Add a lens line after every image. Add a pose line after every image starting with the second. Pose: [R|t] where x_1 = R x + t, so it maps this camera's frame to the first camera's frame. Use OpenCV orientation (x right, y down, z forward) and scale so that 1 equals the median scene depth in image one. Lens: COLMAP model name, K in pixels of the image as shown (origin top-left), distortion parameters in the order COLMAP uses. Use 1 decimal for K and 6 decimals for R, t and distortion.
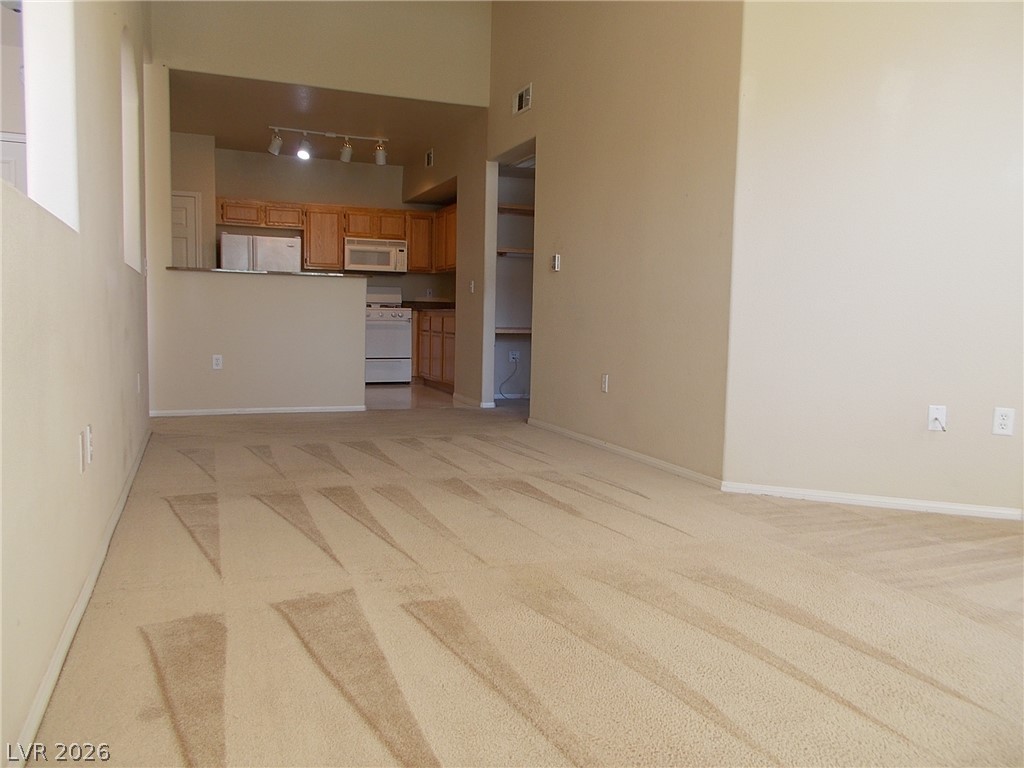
lens RADIAL K [[782.8, 0, 512.0], [0, 782.8, 378.6], [0, 0, 1]] dist [0.010758, -0.004076]
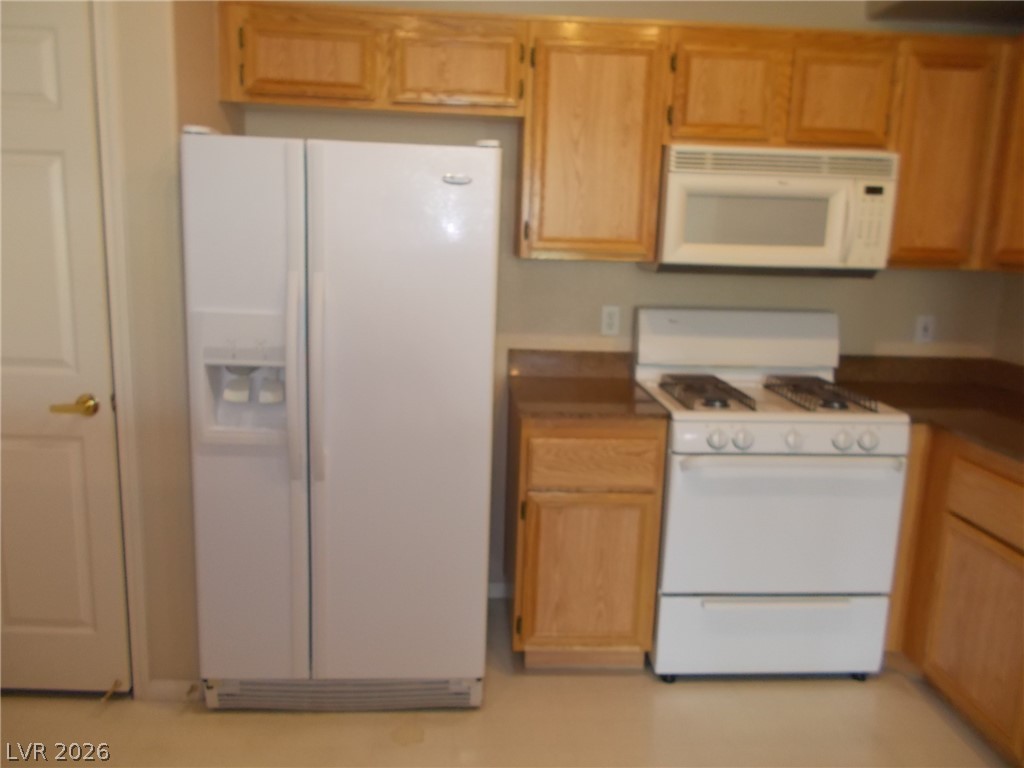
lens RADIAL K [[782.8, 0, 512.0], [0, 782.8, 378.6], [0, 0, 1]] dist [0.010758, -0.004076]
pose [[0.949363, 0.067553, -0.306832, -0.175333], [-0.038088, 0.994154, 0.101028, -0.123952], [0.311863, -0.084226, 0.946387, 0.715205]]
